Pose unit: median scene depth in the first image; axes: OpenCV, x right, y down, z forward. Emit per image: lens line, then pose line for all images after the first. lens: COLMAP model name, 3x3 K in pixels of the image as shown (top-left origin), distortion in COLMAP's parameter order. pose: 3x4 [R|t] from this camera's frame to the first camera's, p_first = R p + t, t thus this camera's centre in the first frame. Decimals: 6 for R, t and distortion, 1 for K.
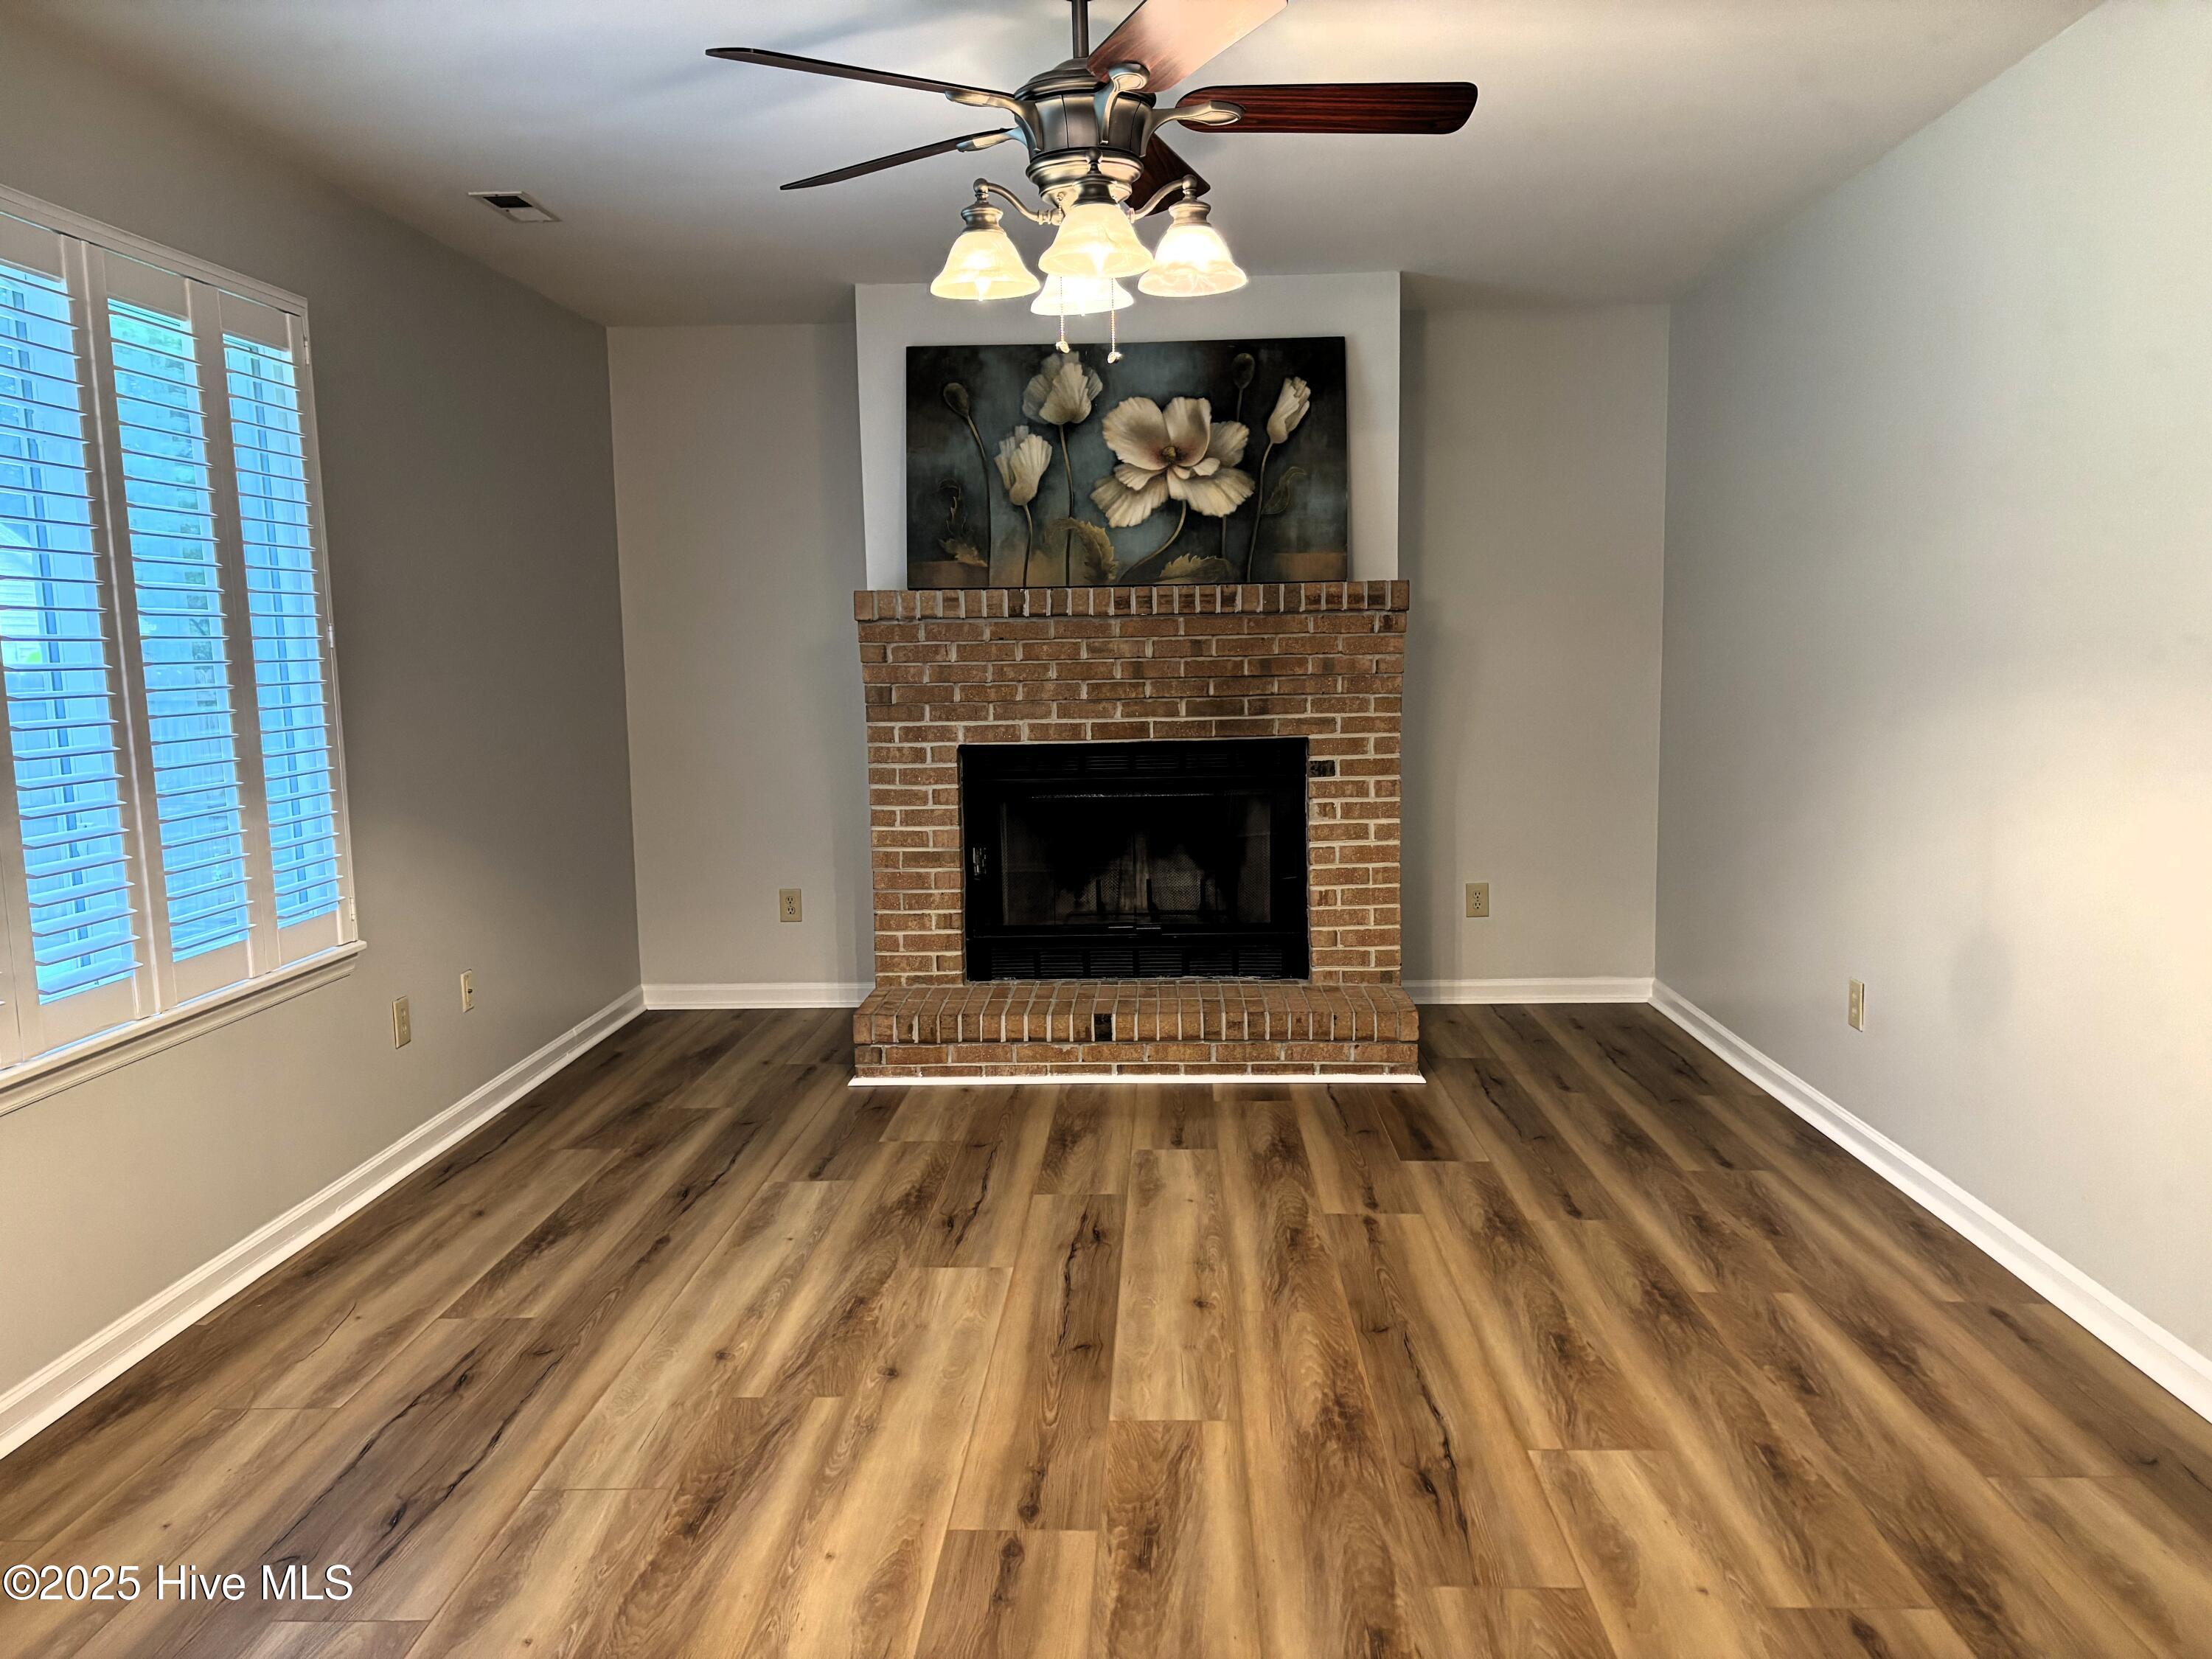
lens RADIAL K [[1699.5, 0, 1108.6], [0, 1699.5, 832.2], [0, 0, 1]] dist [0.027952, -0.008942]
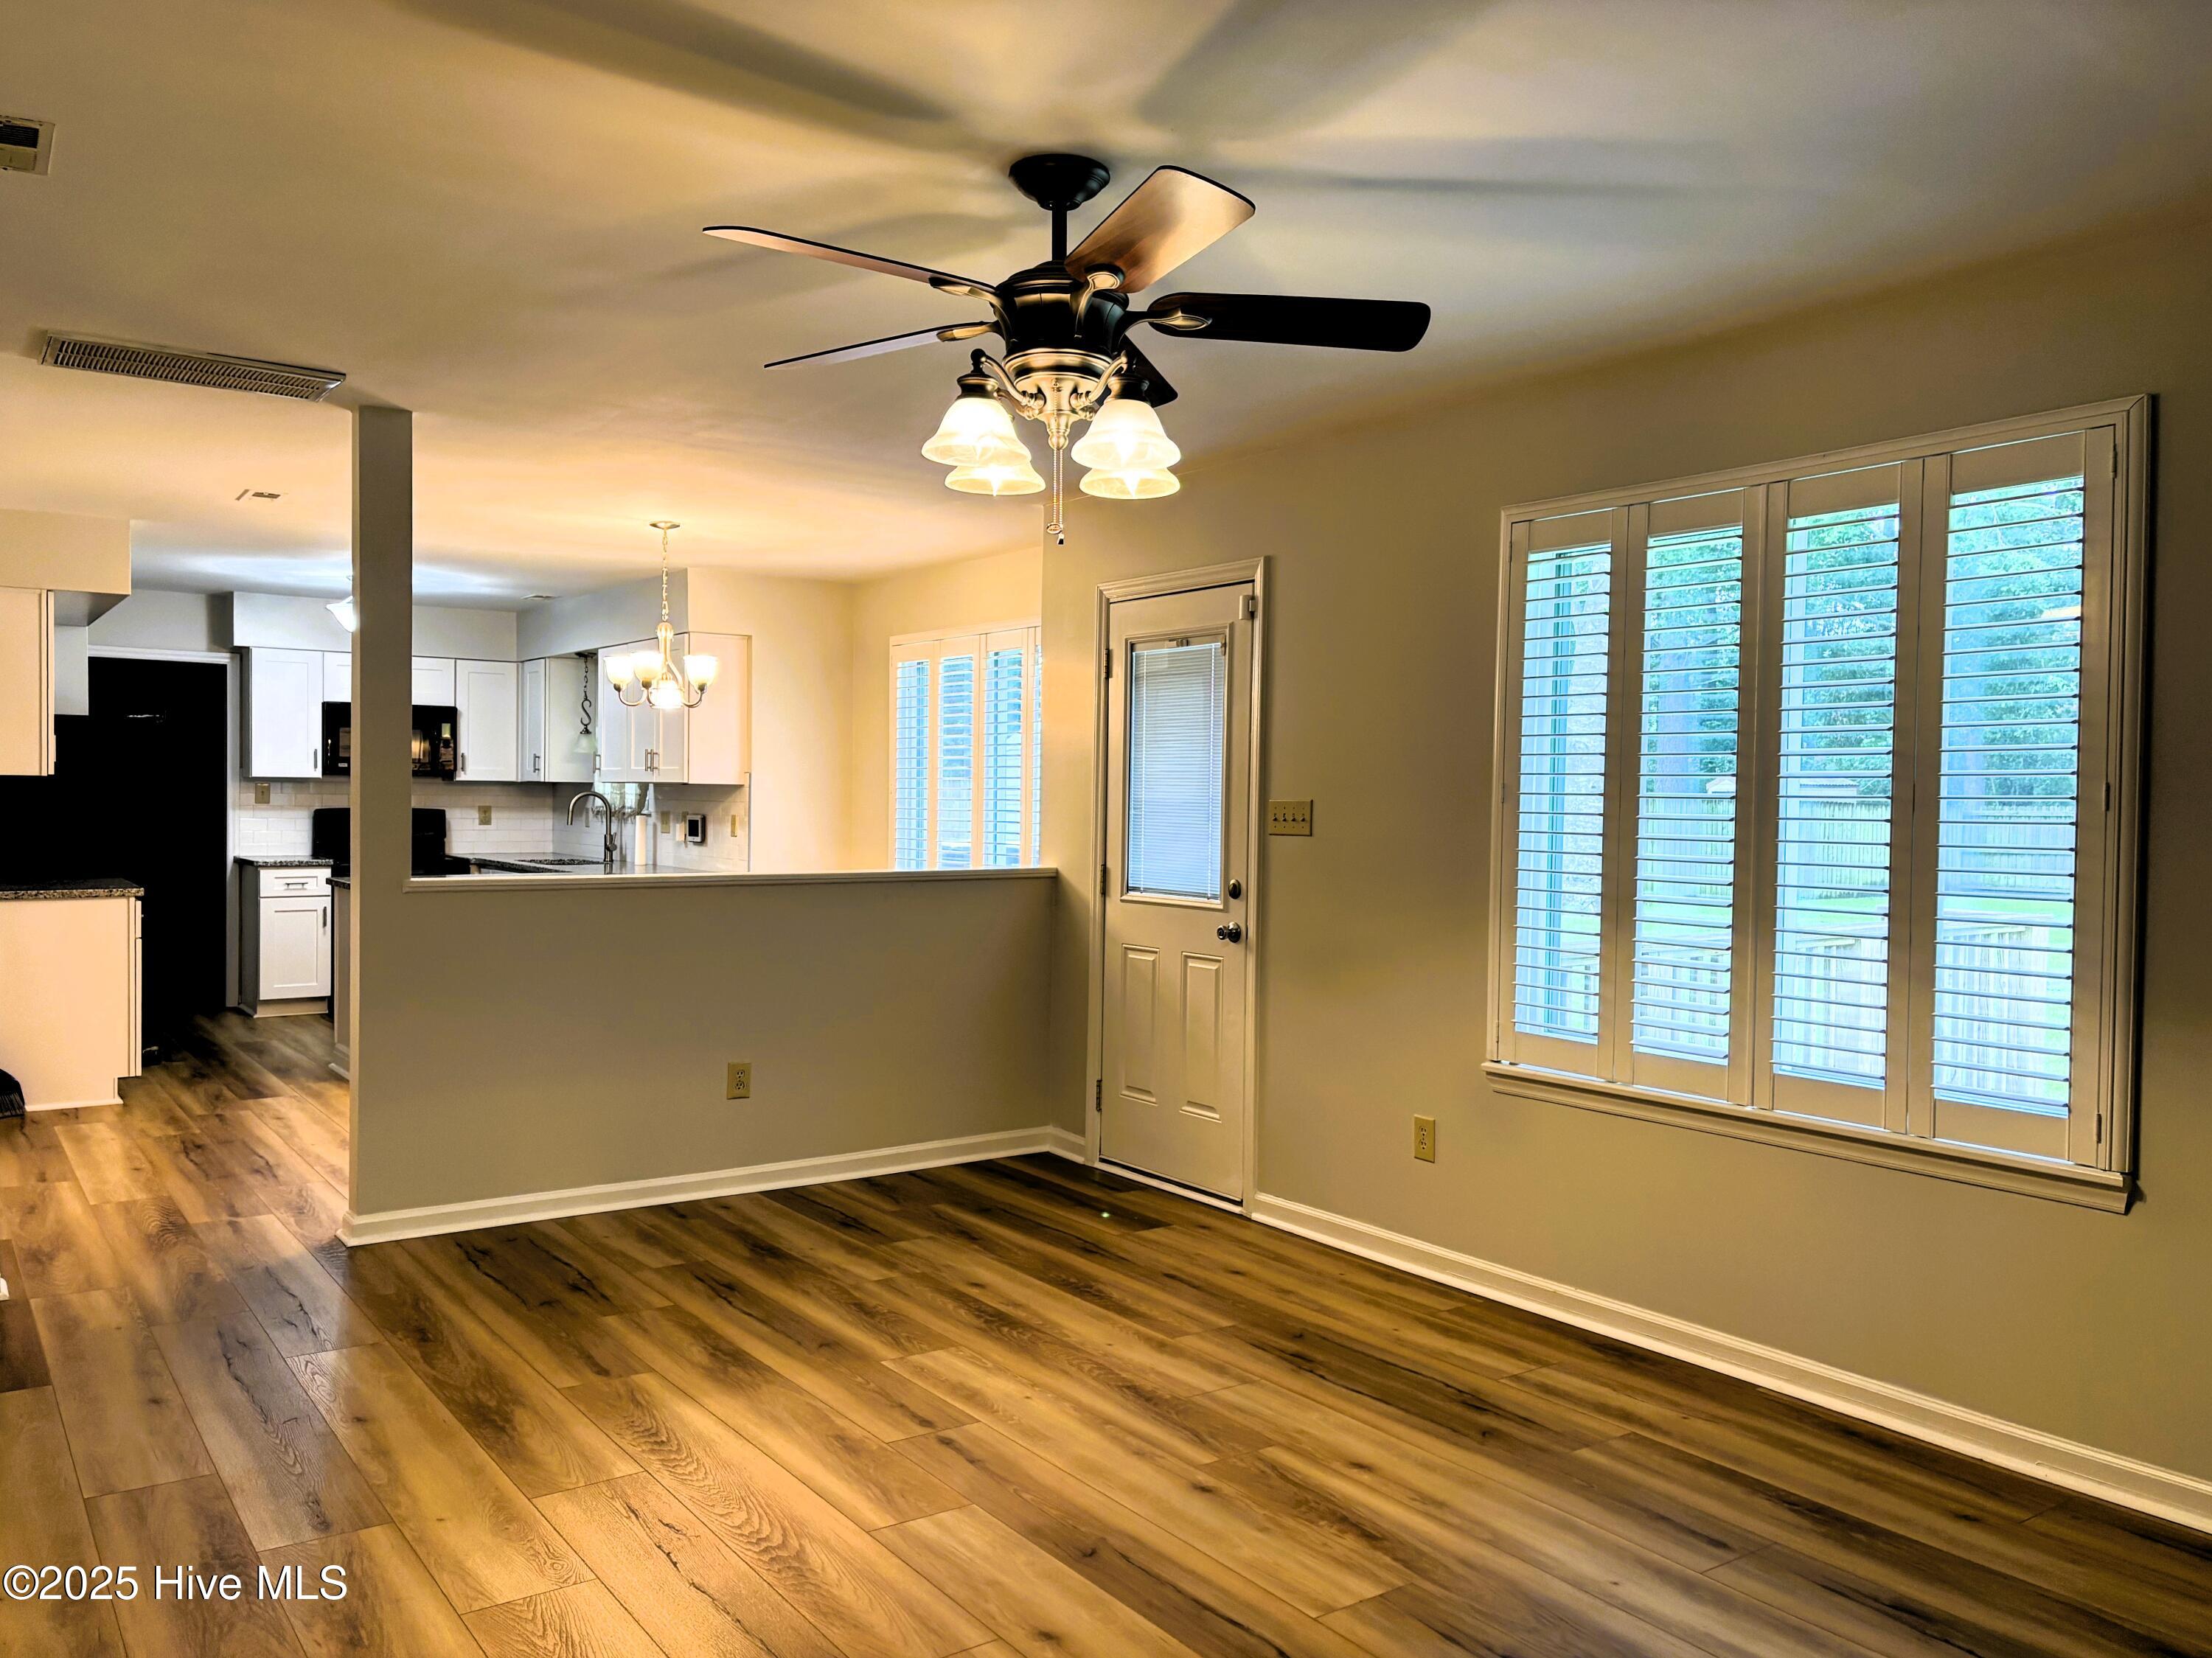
lens RADIAL K [[1699.4, 0, 1118.9], [0, 1699.4, 816.0], [0, 0, 1]] dist [0.027952, -0.008942]
pose [[-0.789181, 0.019010, -0.613866, 0.543368], [-0.065375, 0.991242, 0.114743, -0.211802], [0.610671, 0.130685, -0.781027, 1.687807]]
